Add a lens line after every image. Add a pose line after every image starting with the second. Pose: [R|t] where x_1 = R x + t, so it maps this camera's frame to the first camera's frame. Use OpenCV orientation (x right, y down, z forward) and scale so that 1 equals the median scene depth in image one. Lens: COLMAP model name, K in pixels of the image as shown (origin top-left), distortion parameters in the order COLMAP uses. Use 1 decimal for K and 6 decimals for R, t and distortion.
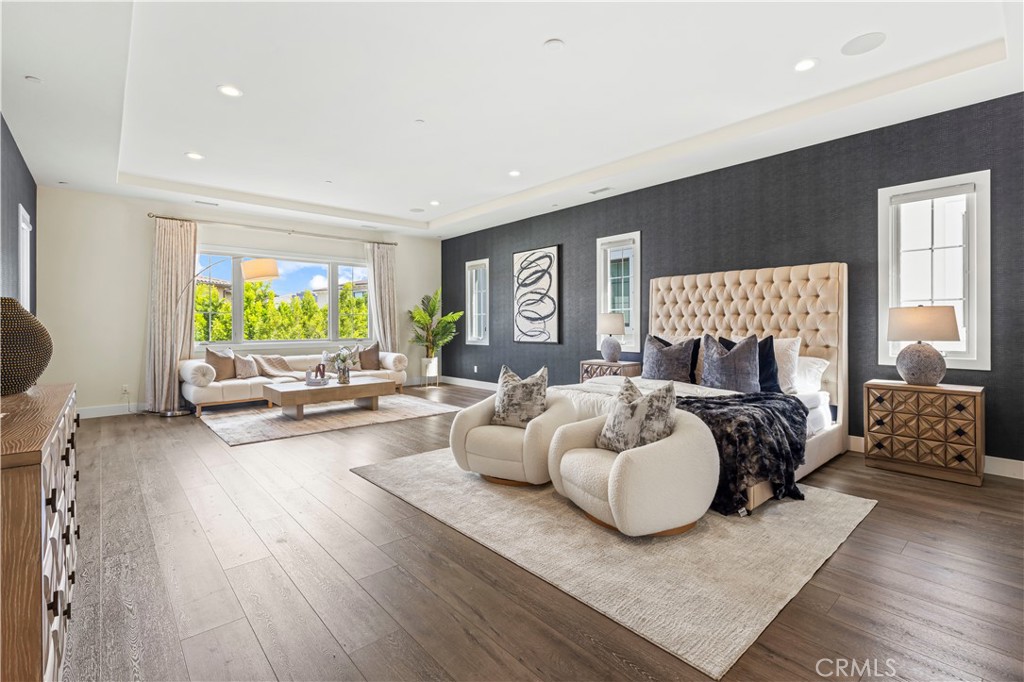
lens RADIAL K [[463.5, 0, 511.5], [0, 463.5, 325.3], [0, 0, 1]] dist [0.008620, -0.000128]
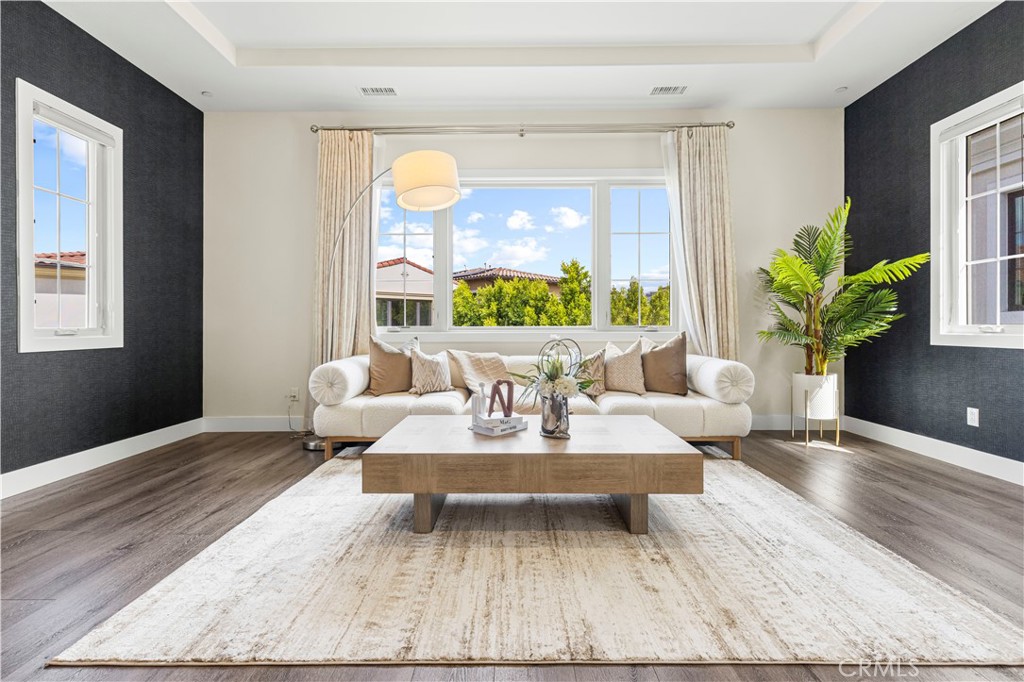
lens RADIAL K [[463.5, 0, 511.5], [0, 463.5, 325.3], [0, 0, 1]] dist [0.008620, -0.000128]
pose [[0.748232, -0.000655, -0.663437, -0.103943], [-0.000789, 0.999998, -0.001877, 0.026823], [0.663437, 0.001927, 0.748230, 0.505925]]
